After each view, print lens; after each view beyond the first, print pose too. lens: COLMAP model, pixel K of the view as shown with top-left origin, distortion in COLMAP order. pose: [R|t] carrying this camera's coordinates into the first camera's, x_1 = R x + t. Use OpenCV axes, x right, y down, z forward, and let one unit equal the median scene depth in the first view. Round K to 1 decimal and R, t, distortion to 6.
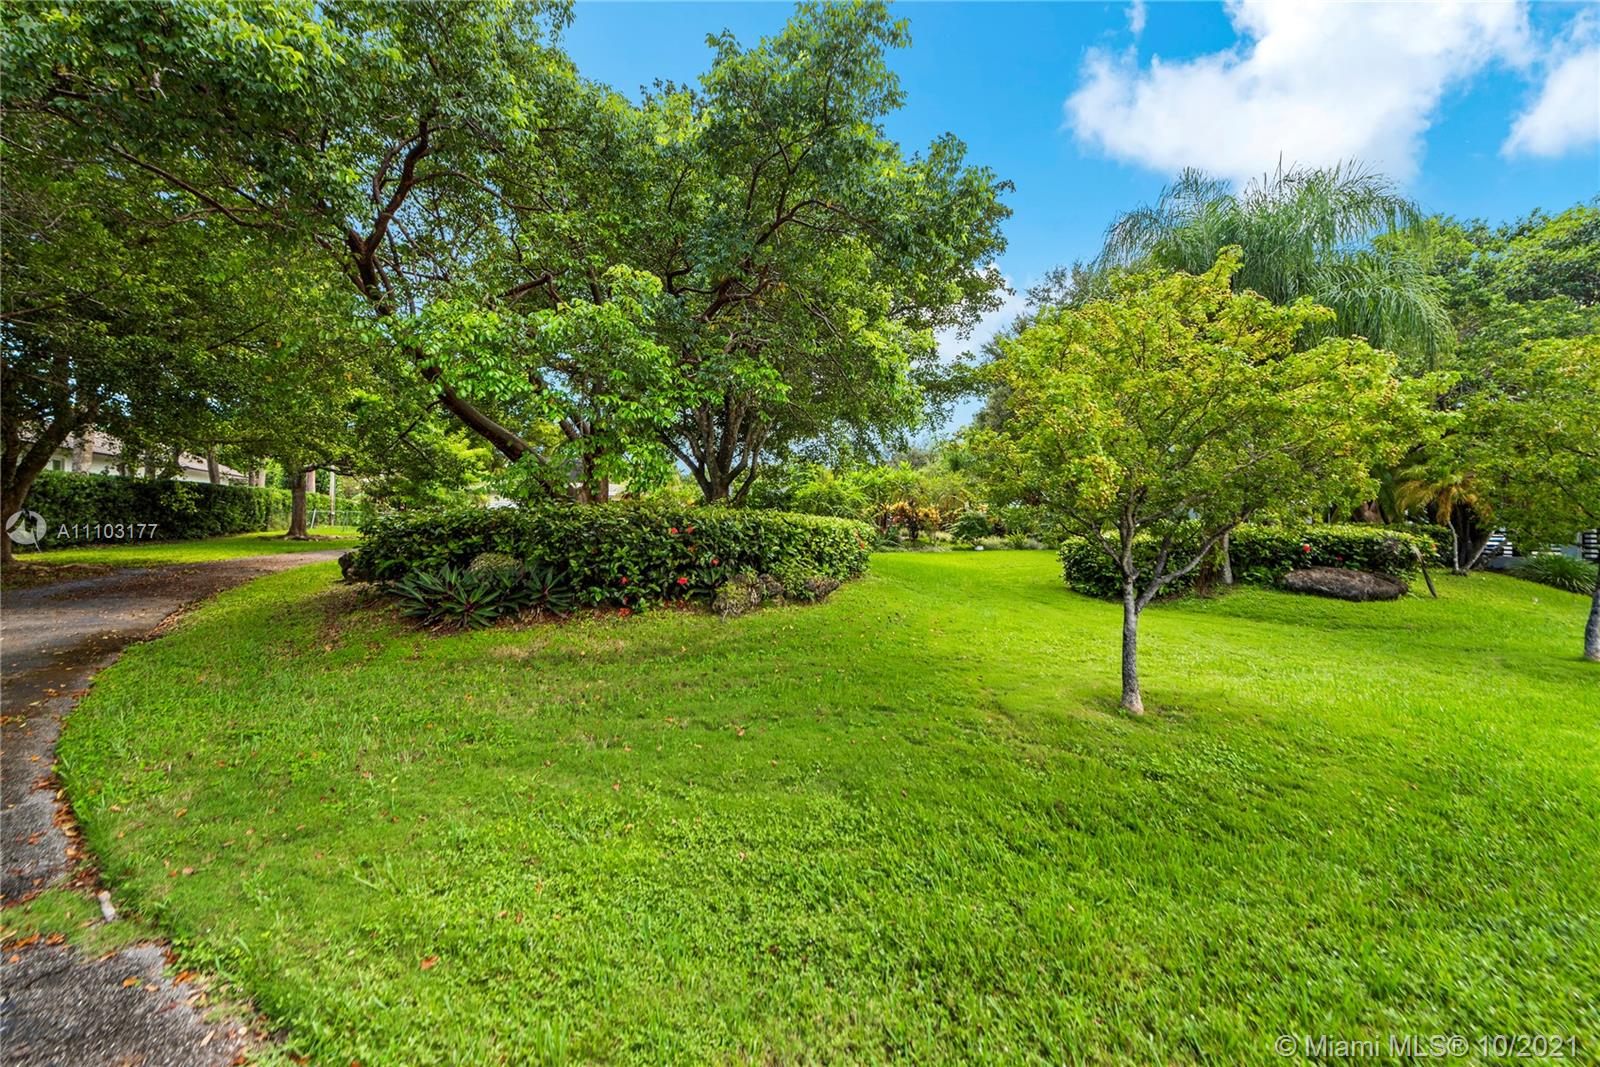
lens RADIAL K [[642.1, 0, 805.2], [0, 642.1, 519.4], [0, 0, 1]] dist [0.007145, -0.000881]
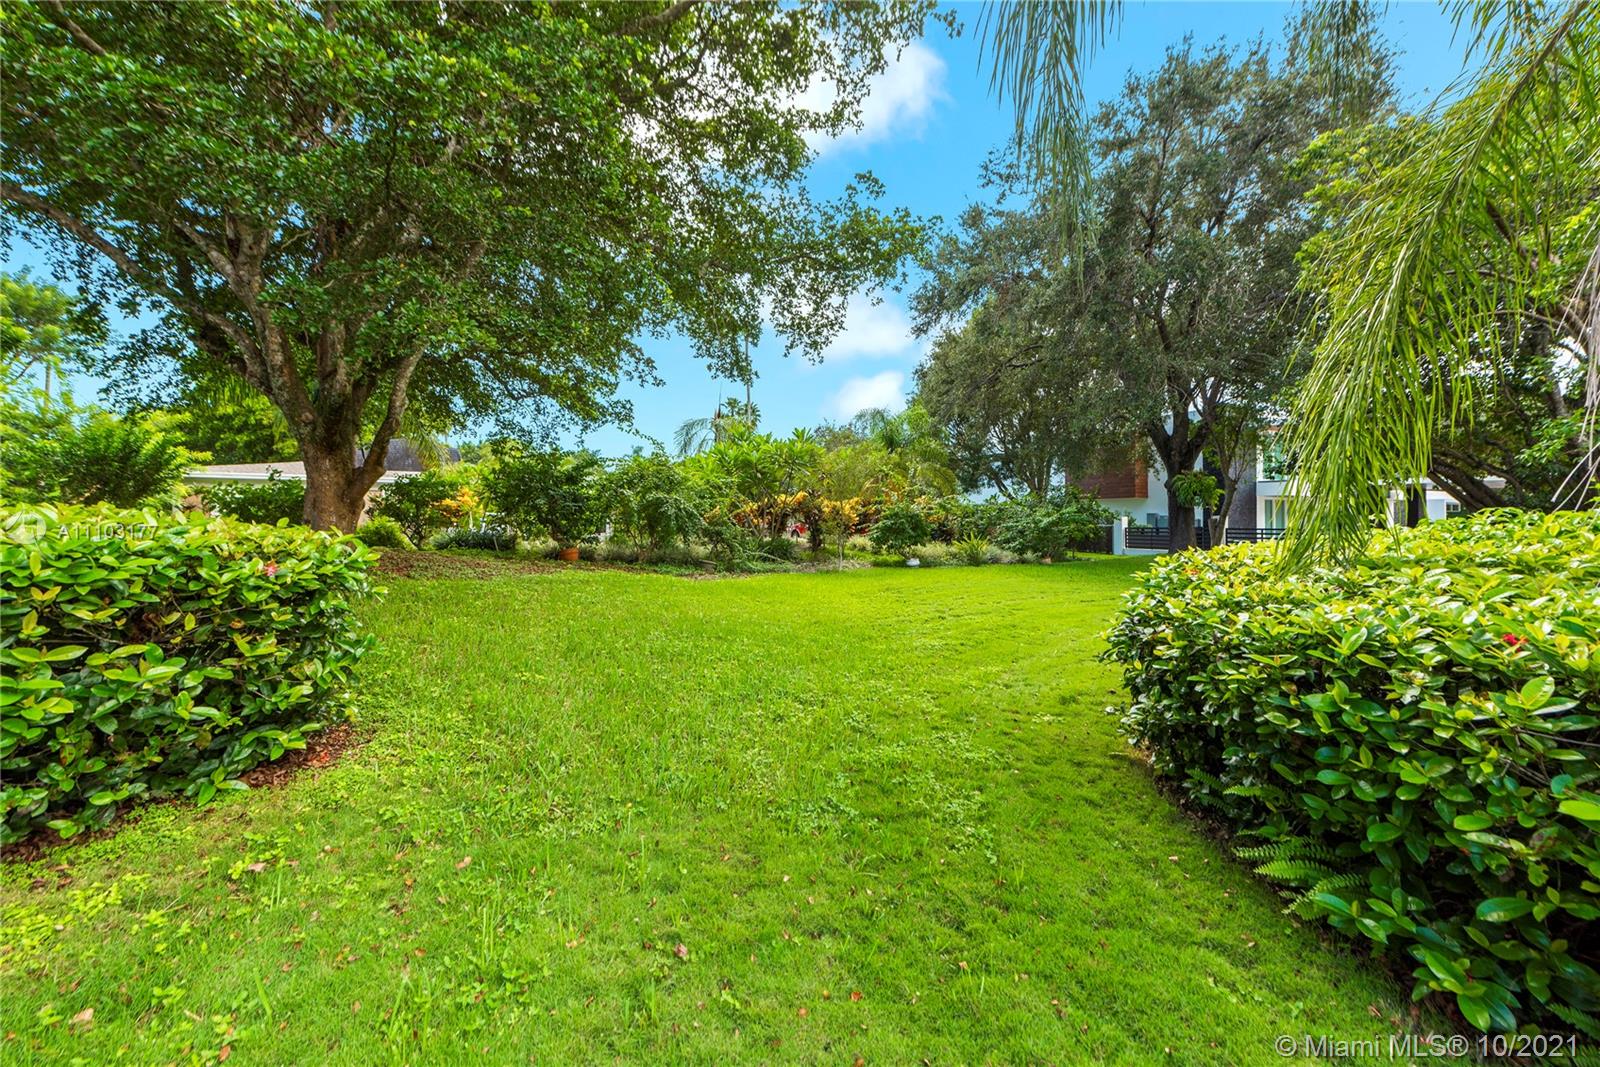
lens RADIAL K [[642.1, 0, 805.2], [0, 642.1, 519.4], [0, 0, 1]] dist [0.007145, -0.000881]
pose [[0.998002, -0.010260, 0.062337, 0.122810], [0.009919, 0.999934, 0.005789, -0.002309], [-0.062392, -0.005159, 0.998038, 0.364952]]
